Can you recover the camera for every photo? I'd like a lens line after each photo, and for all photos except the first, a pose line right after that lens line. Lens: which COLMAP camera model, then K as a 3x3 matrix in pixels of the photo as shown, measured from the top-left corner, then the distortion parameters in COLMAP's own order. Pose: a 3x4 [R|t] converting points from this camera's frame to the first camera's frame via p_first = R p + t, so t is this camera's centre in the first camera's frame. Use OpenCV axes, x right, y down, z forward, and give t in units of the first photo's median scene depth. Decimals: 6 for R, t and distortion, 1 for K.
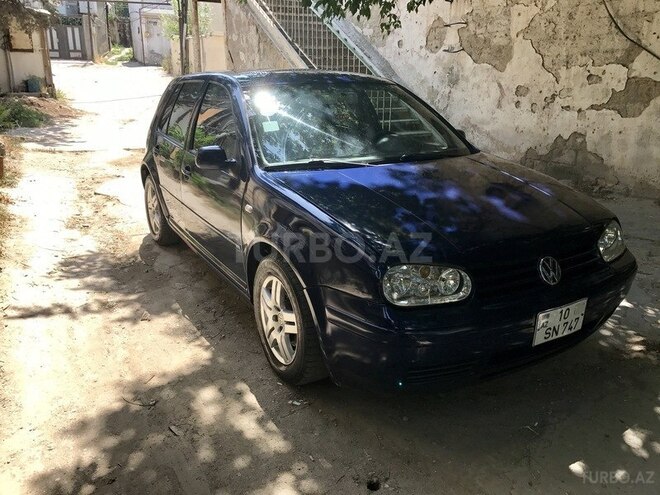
lens RADIAL K [[532.7, 0, 329.6], [0, 532.7, 245.3], [0, 0, 1]] dist [-0.005274, -0.018341]
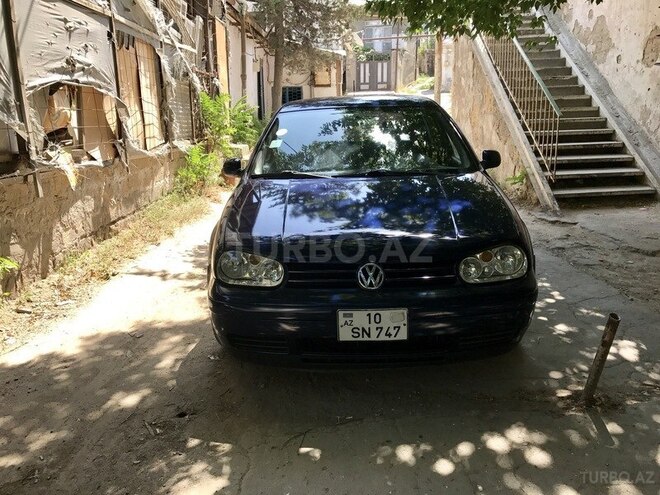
lens RADIAL K [[532.7, 0, 327.4], [0, 532.7, 249.0], [0, 0, 1]] dist [-0.005274, -0.018341]
pose [[0.843605, 0.104797, -0.526639, 0.471142], [-0.124648, 0.992198, -0.002229, 0.003007], [0.522297, 0.067525, 0.850086, 0.017542]]
